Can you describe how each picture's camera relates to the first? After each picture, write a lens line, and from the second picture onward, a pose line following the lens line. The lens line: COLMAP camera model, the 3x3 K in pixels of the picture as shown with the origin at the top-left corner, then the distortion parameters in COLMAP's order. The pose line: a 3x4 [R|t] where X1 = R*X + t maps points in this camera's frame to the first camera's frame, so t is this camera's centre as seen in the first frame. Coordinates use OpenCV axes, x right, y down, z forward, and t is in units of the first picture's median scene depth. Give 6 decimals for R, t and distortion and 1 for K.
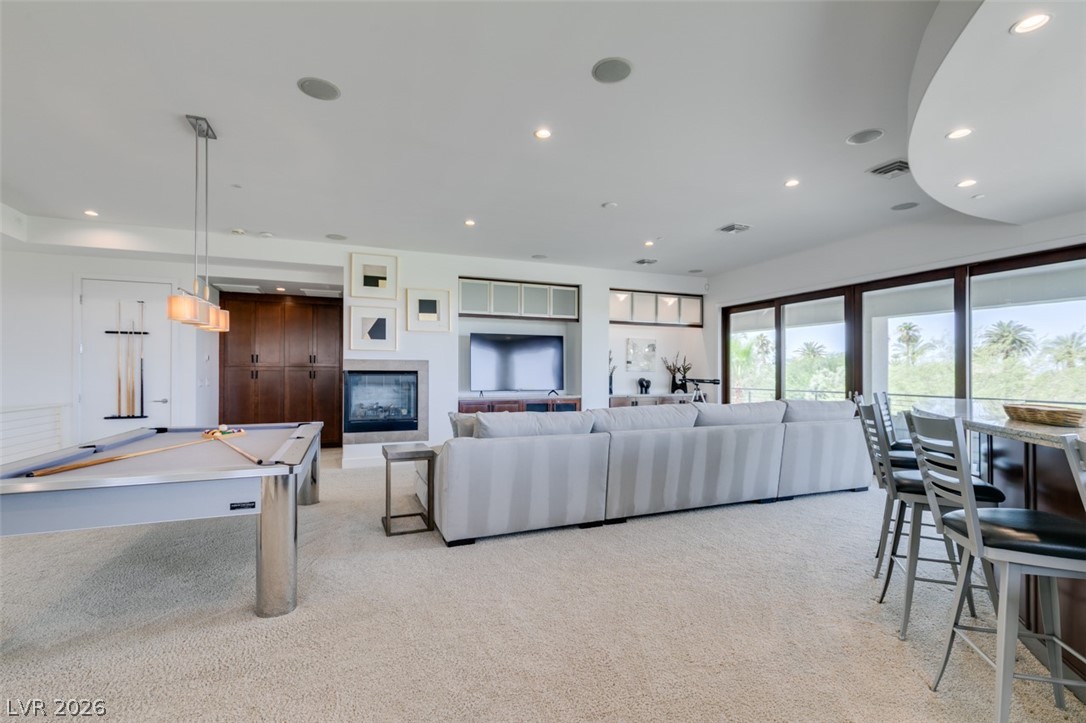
lens RADIAL K [[486.8, 0, 544.0], [0, 486.8, 372.3], [0, 0, 1]] dist [0.004504, 0.000239]
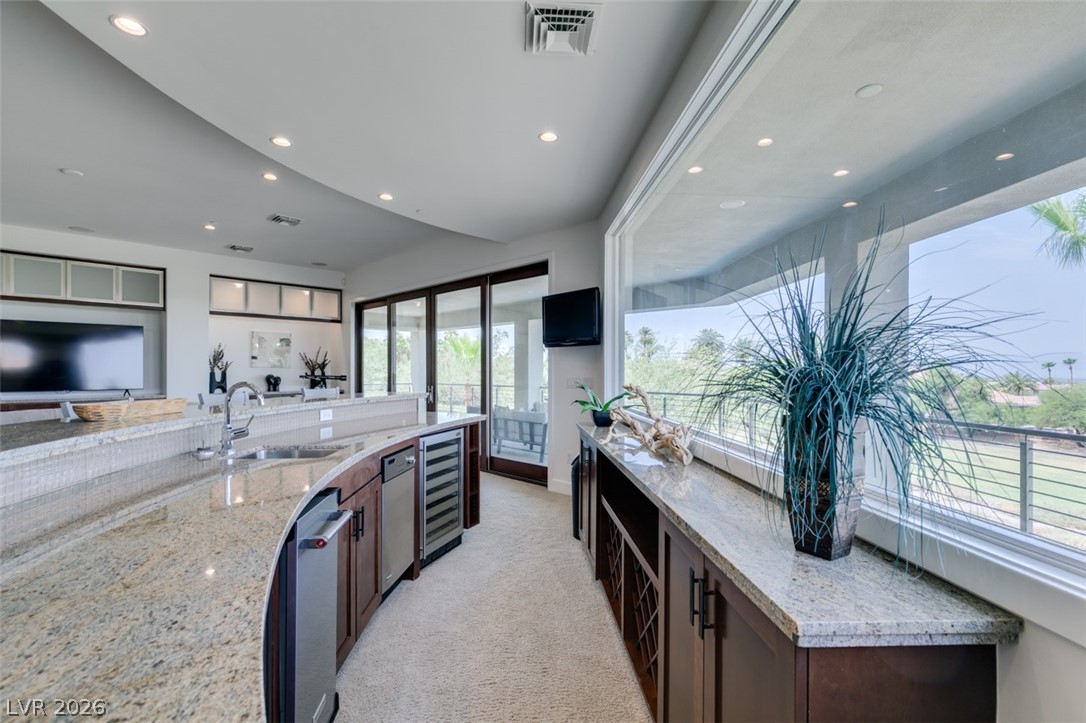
lens RADIAL K [[486.8, 0, 544.0], [0, 486.8, 372.3], [0, 0, 1]] dist [0.004504, 0.000239]
pose [[0.915943, -0.004975, 0.401278, 0.339089], [0.002192, 0.999970, 0.007395, 0.001866], [-0.401302, -0.005894, 0.915927, -0.073611]]
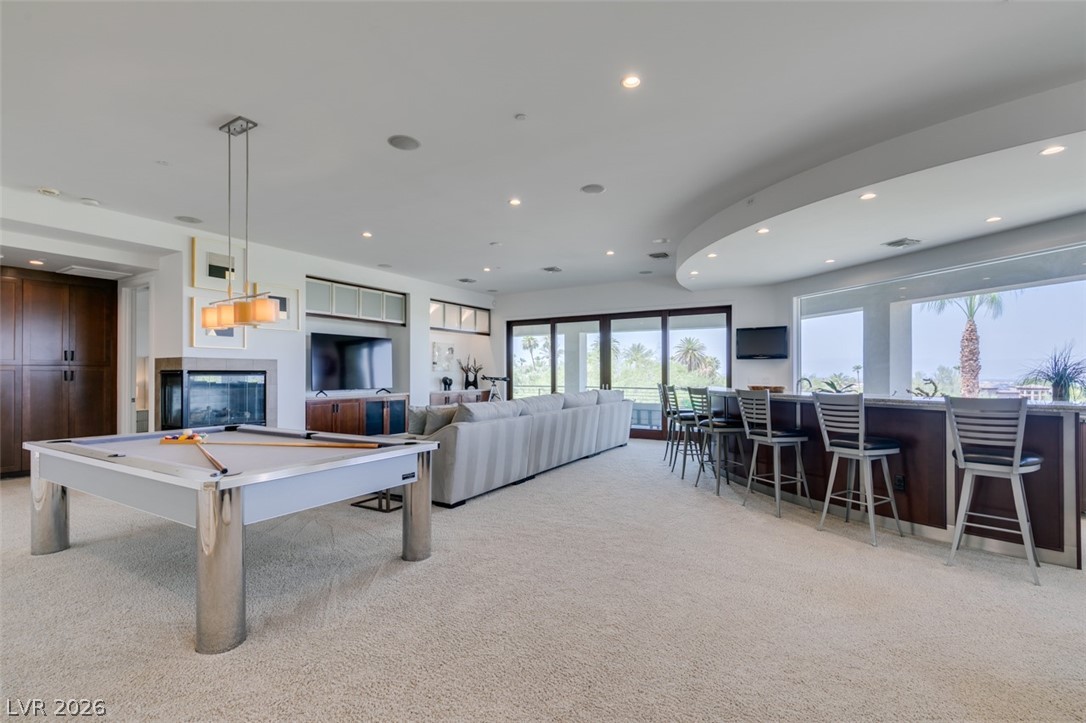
lens RADIAL K [[486.8, 0, 544.0], [0, 486.8, 372.3], [0, 0, 1]] dist [0.004504, 0.000239]
pose [[0.796857, -0.001486, 0.604166, -0.345142], [0.000772, 0.999999, 0.001441, -0.000632], [-0.604168, -0.000682, 0.796857, -0.074407]]
